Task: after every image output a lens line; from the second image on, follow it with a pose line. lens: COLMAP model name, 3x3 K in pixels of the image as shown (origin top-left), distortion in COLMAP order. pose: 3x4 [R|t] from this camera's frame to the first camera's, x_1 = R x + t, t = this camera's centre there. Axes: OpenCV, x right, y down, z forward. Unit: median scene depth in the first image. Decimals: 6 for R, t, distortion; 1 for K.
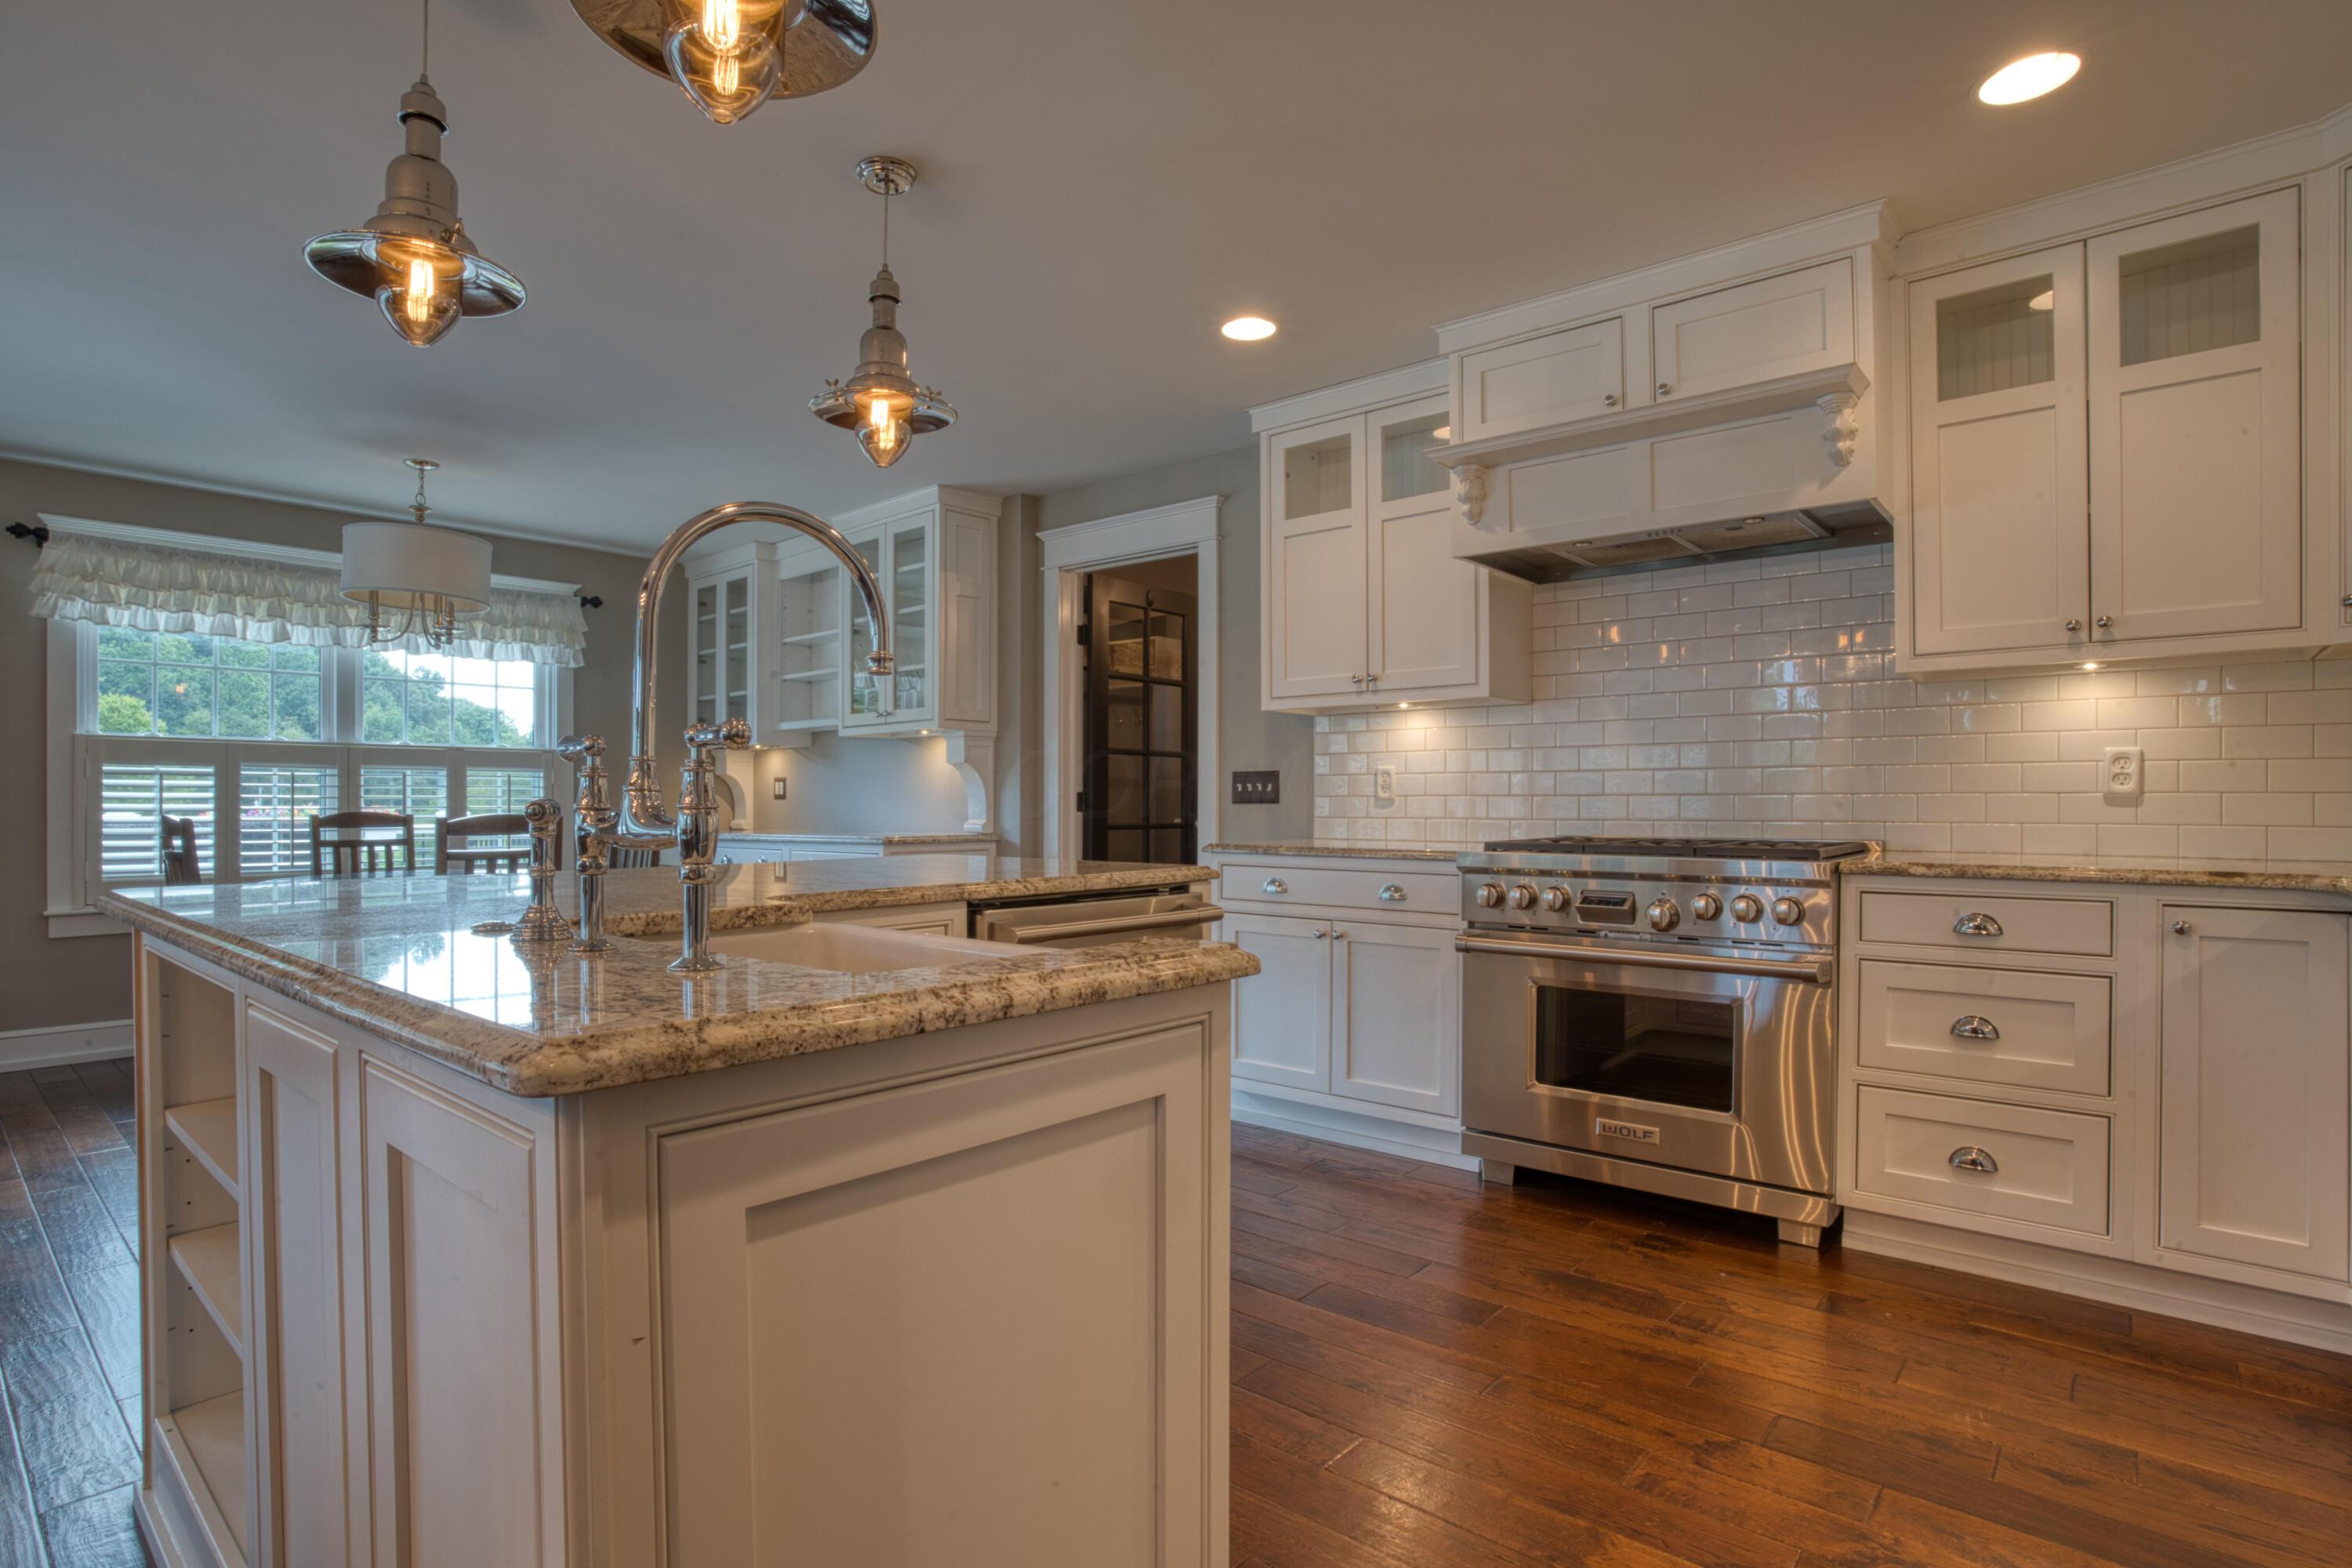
lens RADIAL K [[1157.9, 0, 1163.1], [0, 1157.9, 806.9], [0, 0, 1]] dist [-0.068860, 0.026282]
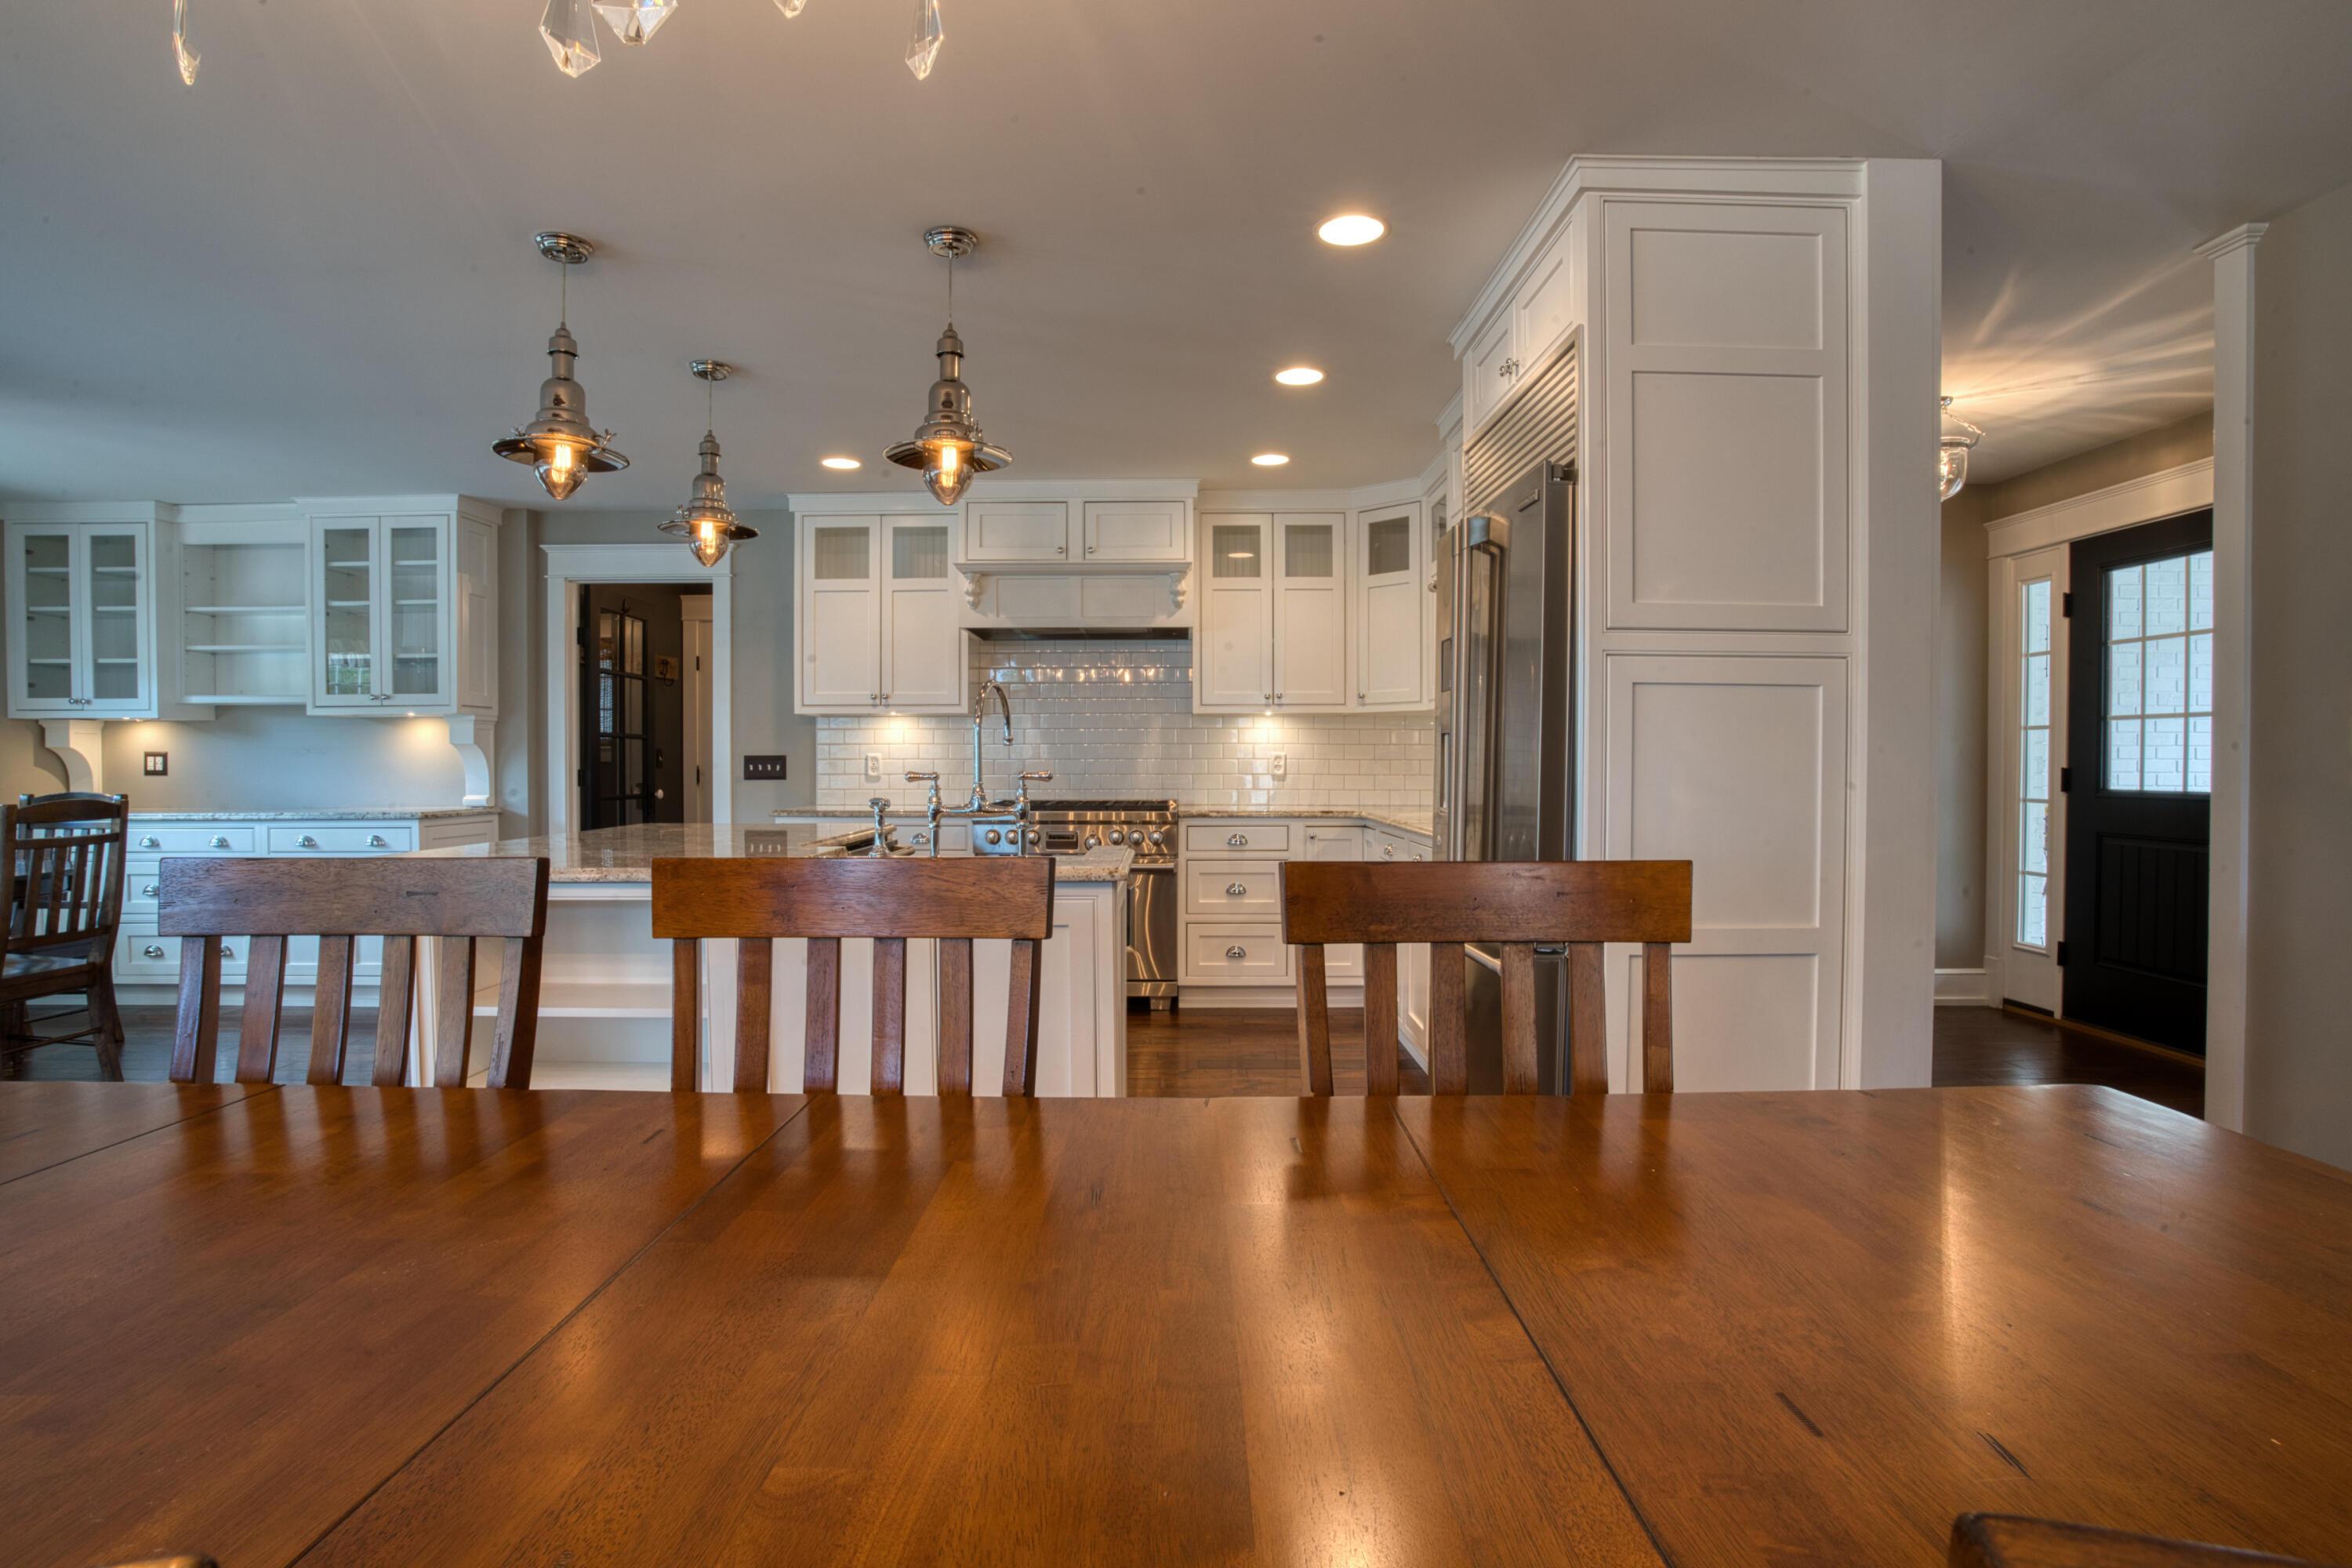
lens RADIAL K [[1157.9, 0, 1171.0], [0, 1157.9, 789.5], [0, 0, 1]] dist [-0.068860, 0.026282]
pose [[0.757342, -0.014725, 0.652852, -0.424426], [0.001395, 0.999780, 0.020932, -0.018594], [-0.653017, -0.014942, 0.757196, -0.302846]]
